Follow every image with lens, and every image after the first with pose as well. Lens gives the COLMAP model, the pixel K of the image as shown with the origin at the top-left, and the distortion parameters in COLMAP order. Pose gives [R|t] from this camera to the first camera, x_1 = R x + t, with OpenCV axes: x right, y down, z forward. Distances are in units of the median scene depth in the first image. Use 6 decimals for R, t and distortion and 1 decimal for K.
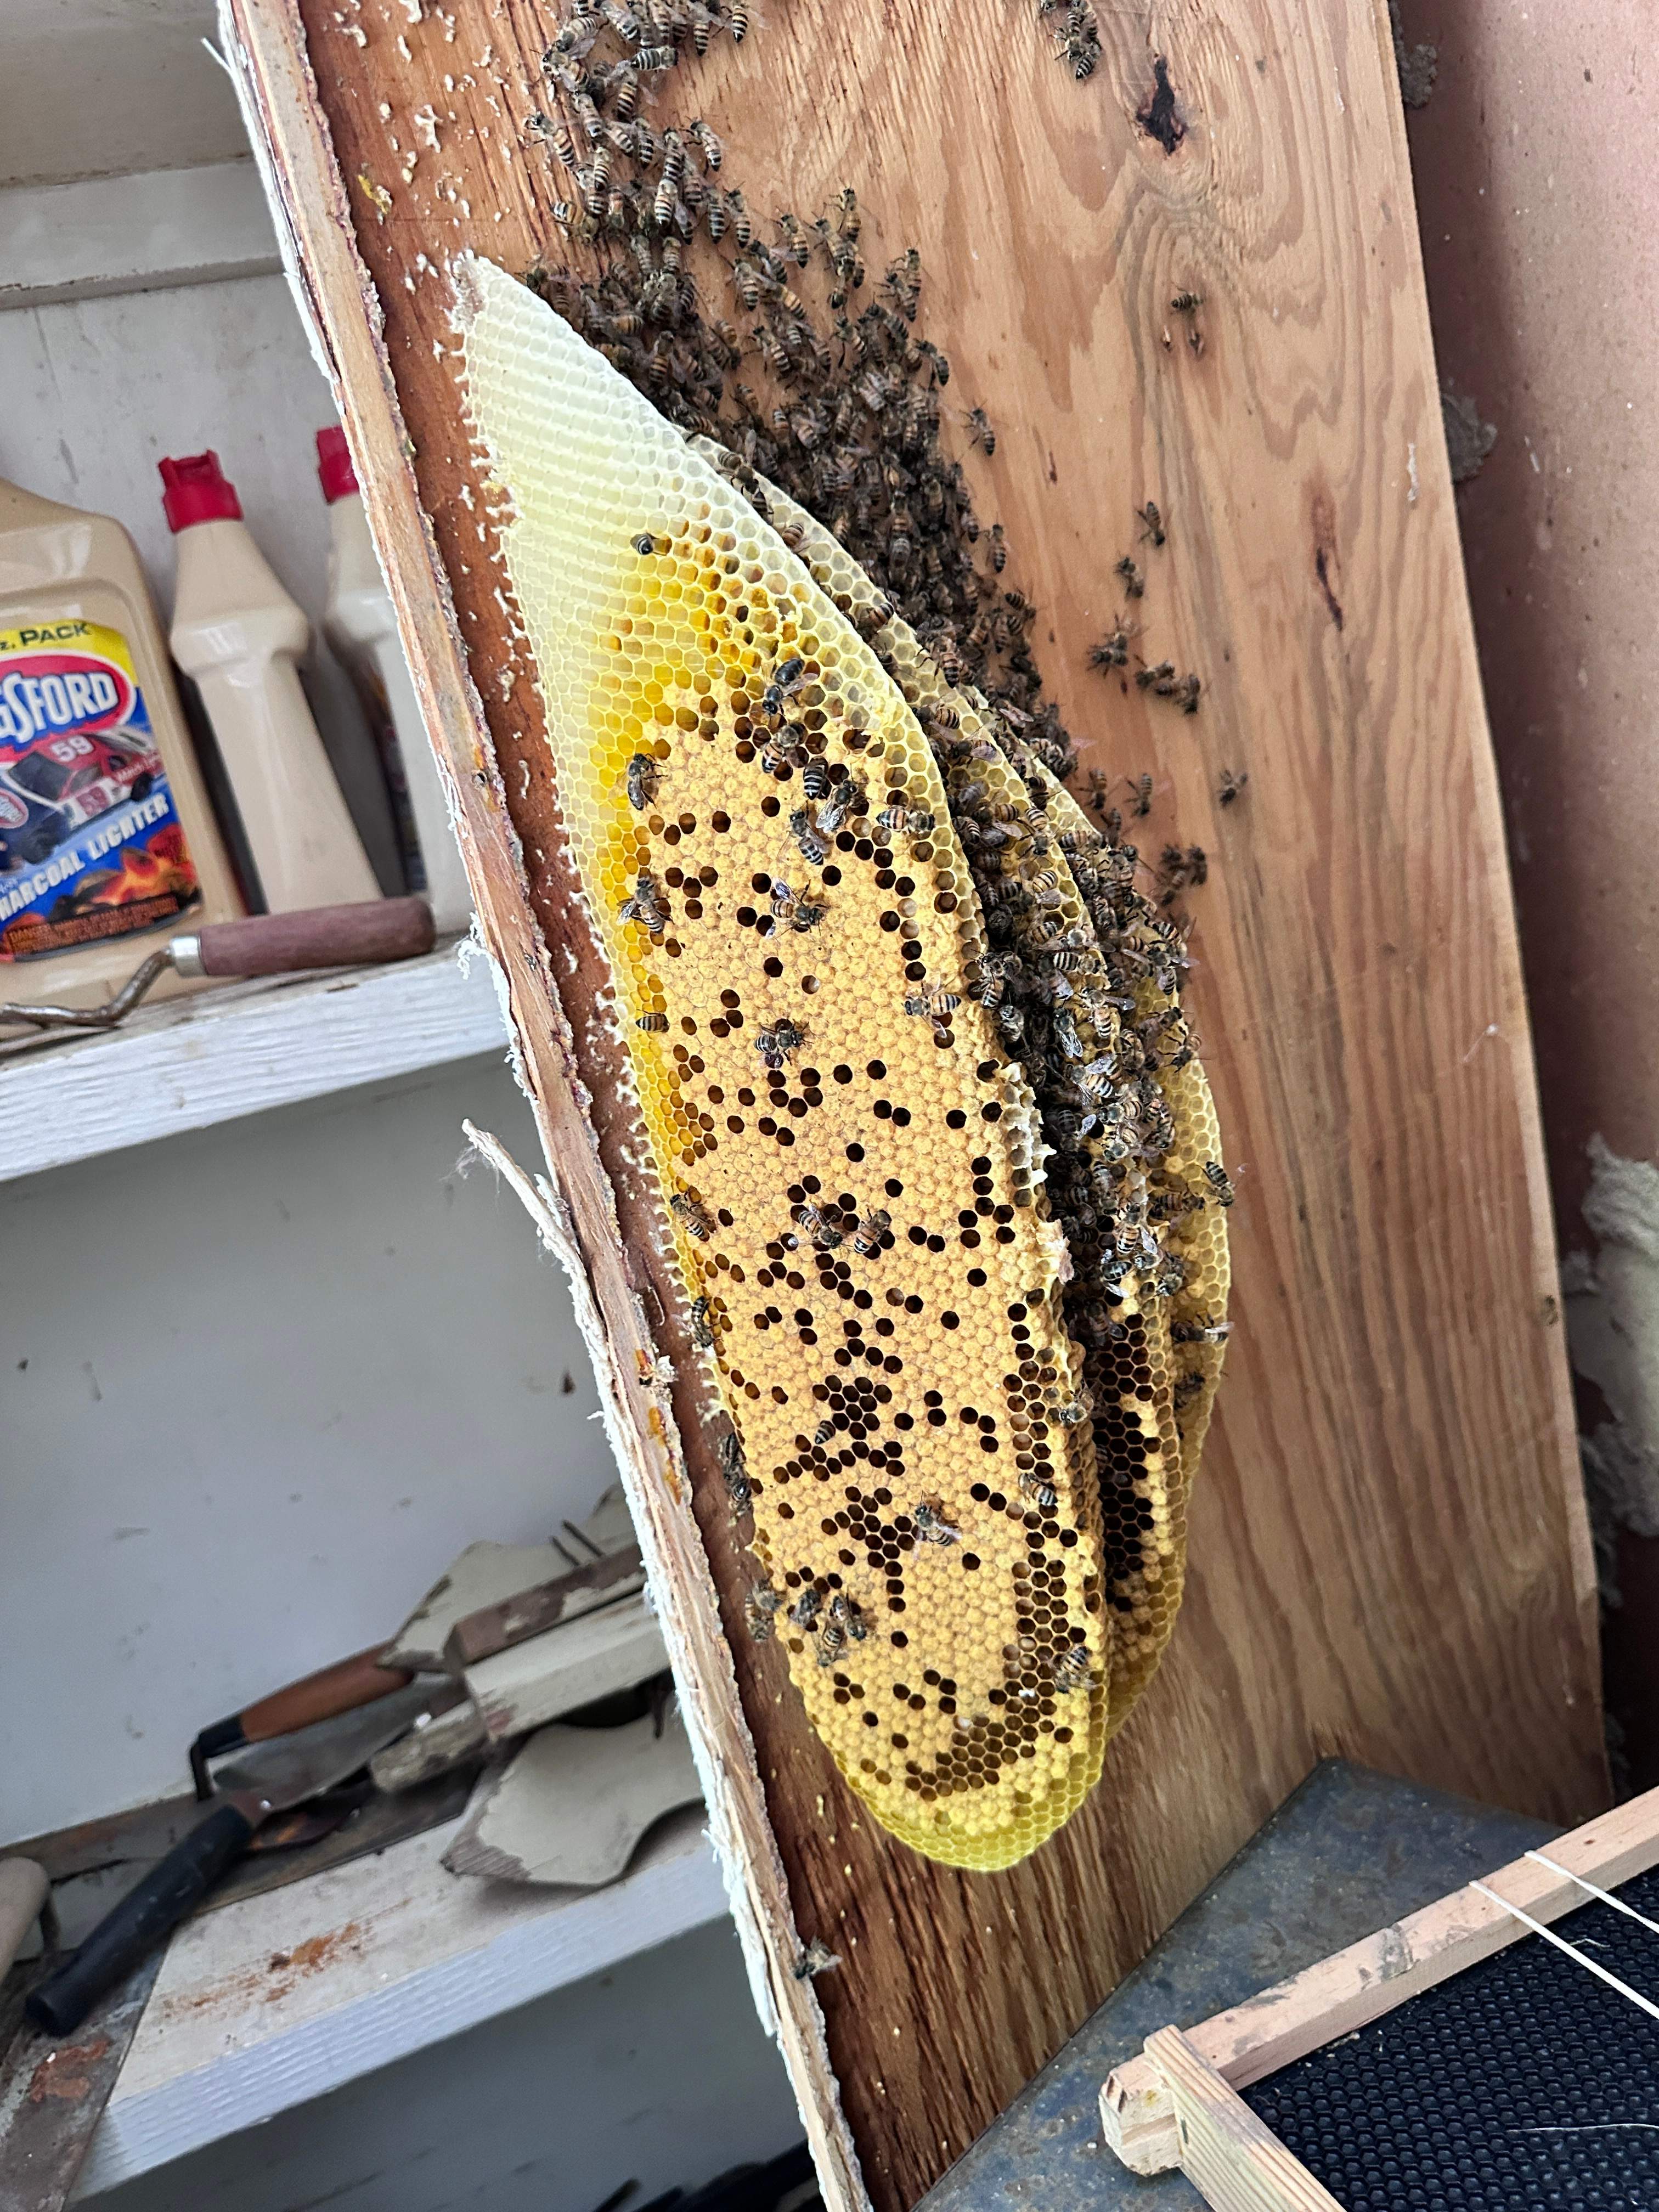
lens RADIAL K [[1558.2, 0, 824.5], [0, 1558.2, 1088.8], [0, 0, 1]] dist [0.057839, -0.031543]
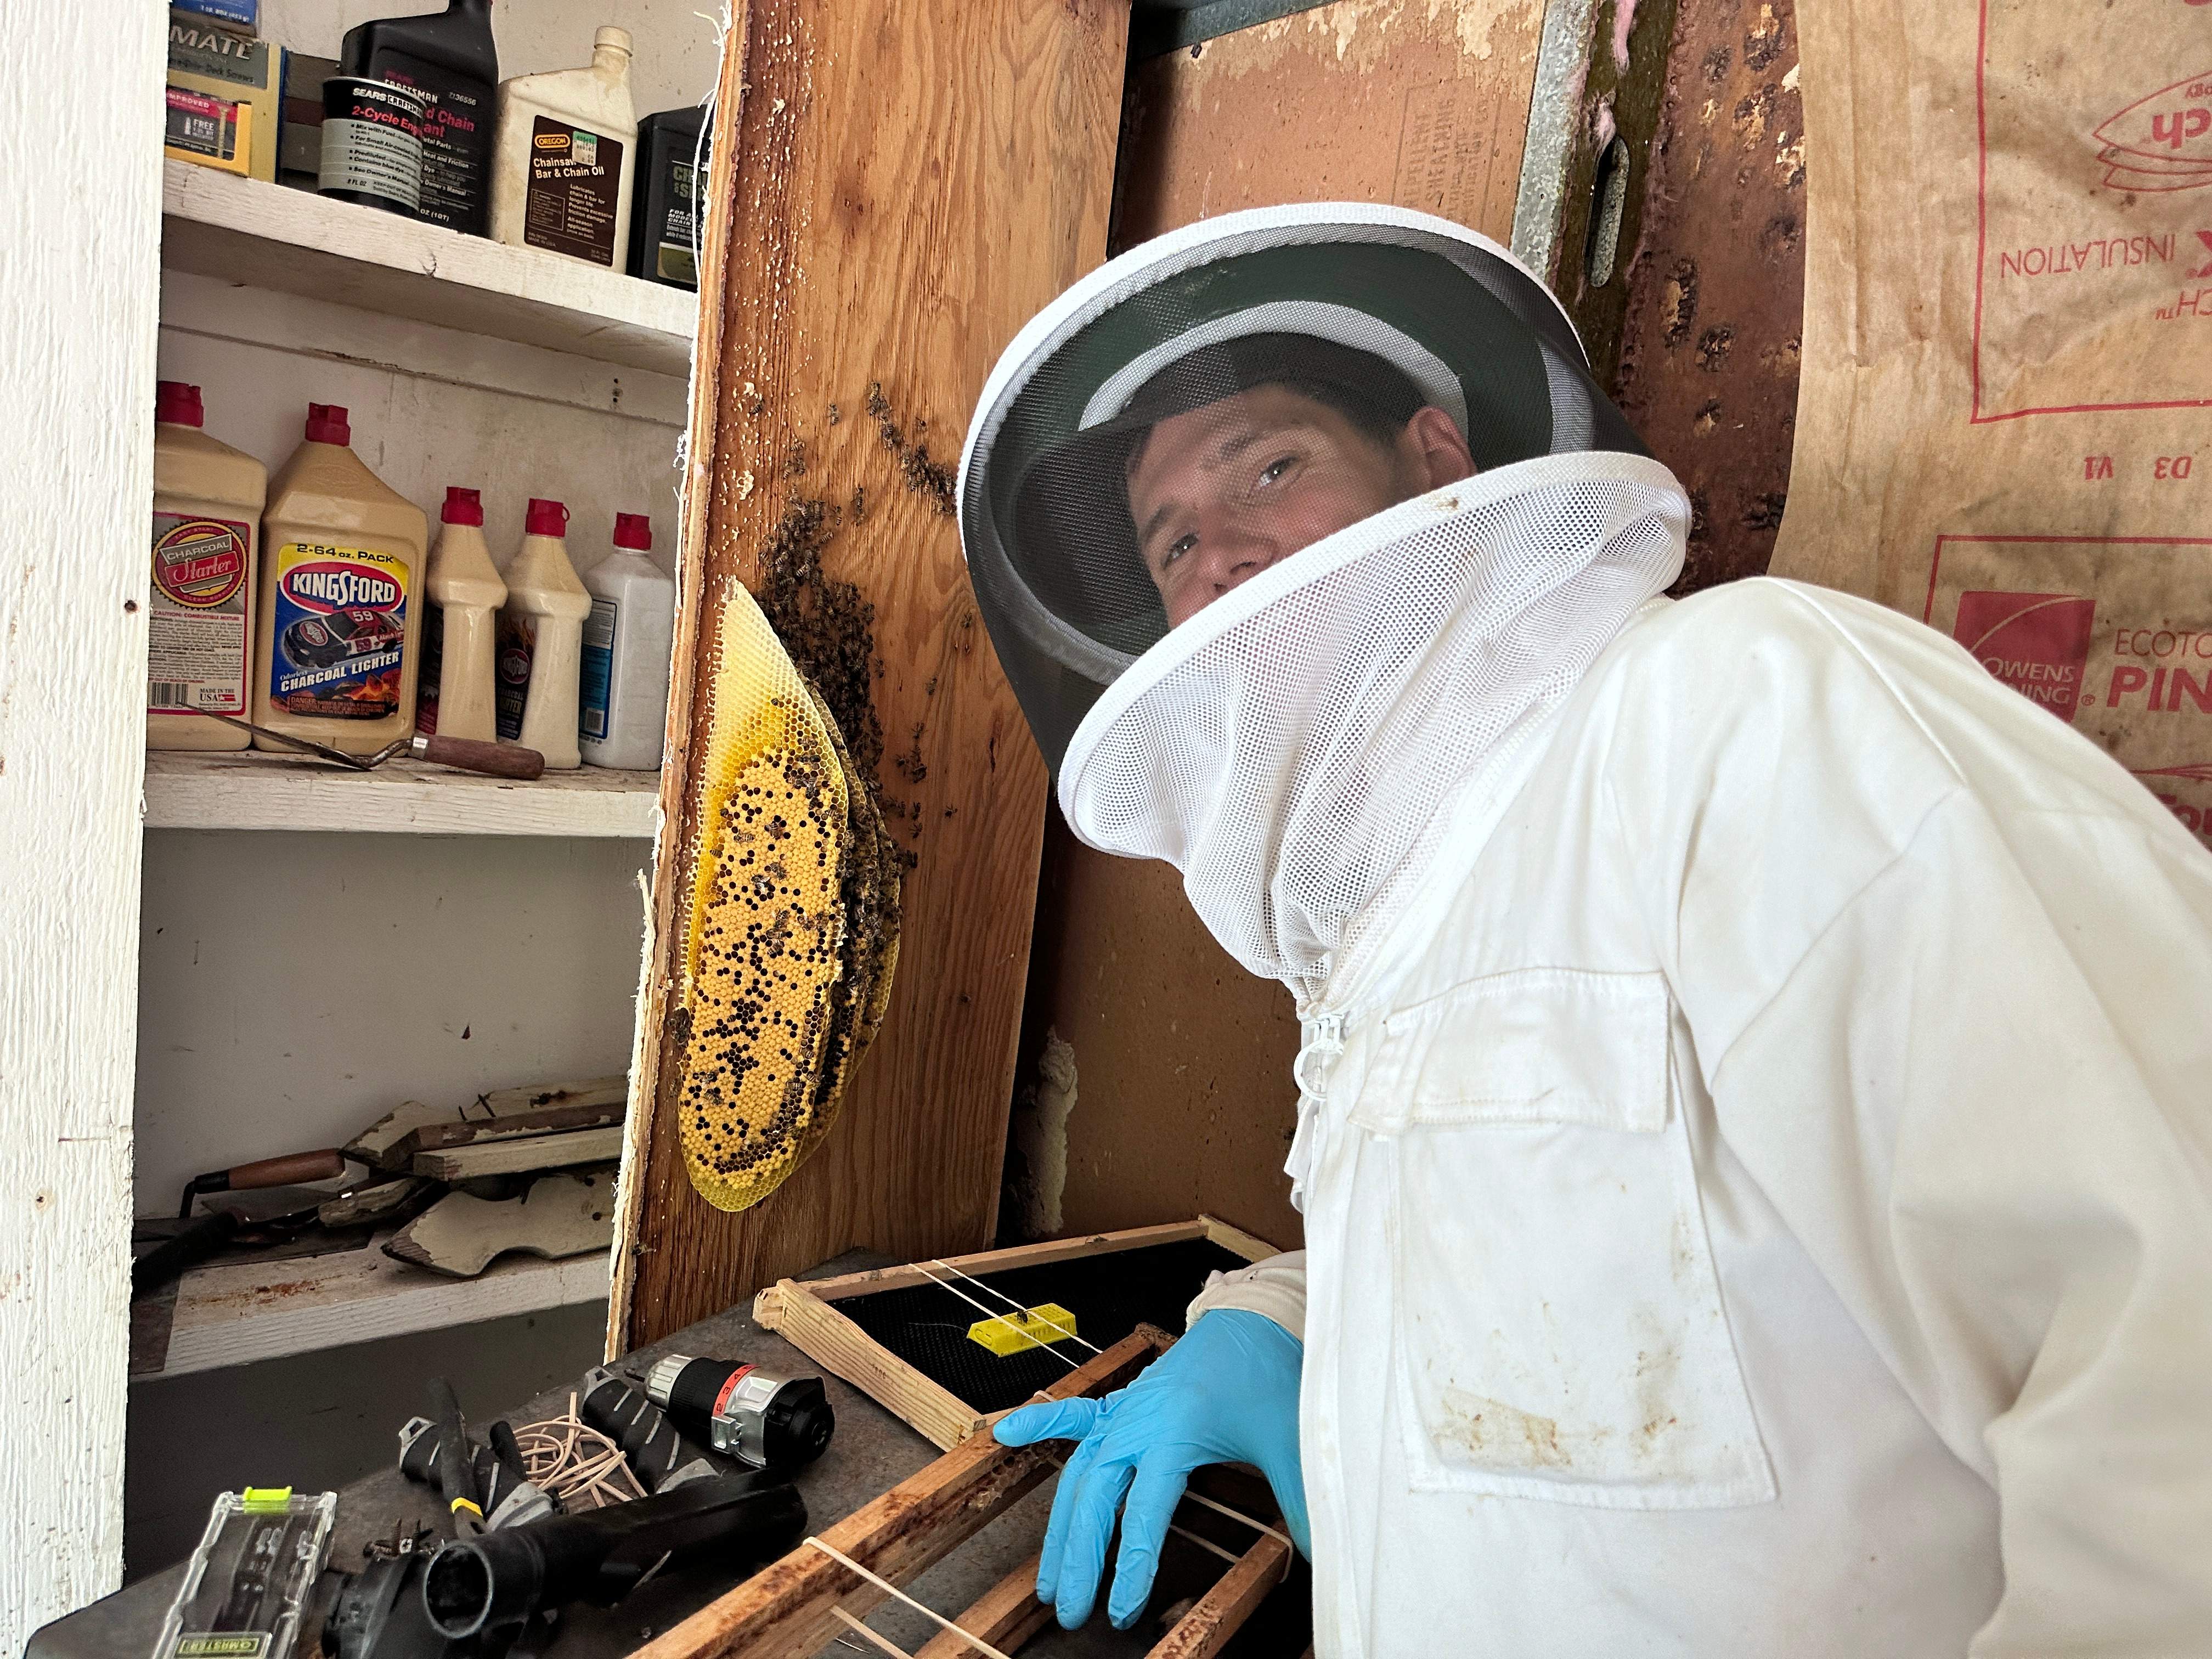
lens RADIAL K [[1558.2, 0, 1107.8], [0, 1558.2, 822.1], [0, 0, 1]] dist [0.057839, -0.031543]
pose [[0.883814, 0.290302, 0.366876, -0.507013], [-0.243580, 0.955056, -0.168926, 0.193105], [-0.399427, 0.059935, 0.914804, -1.710696]]
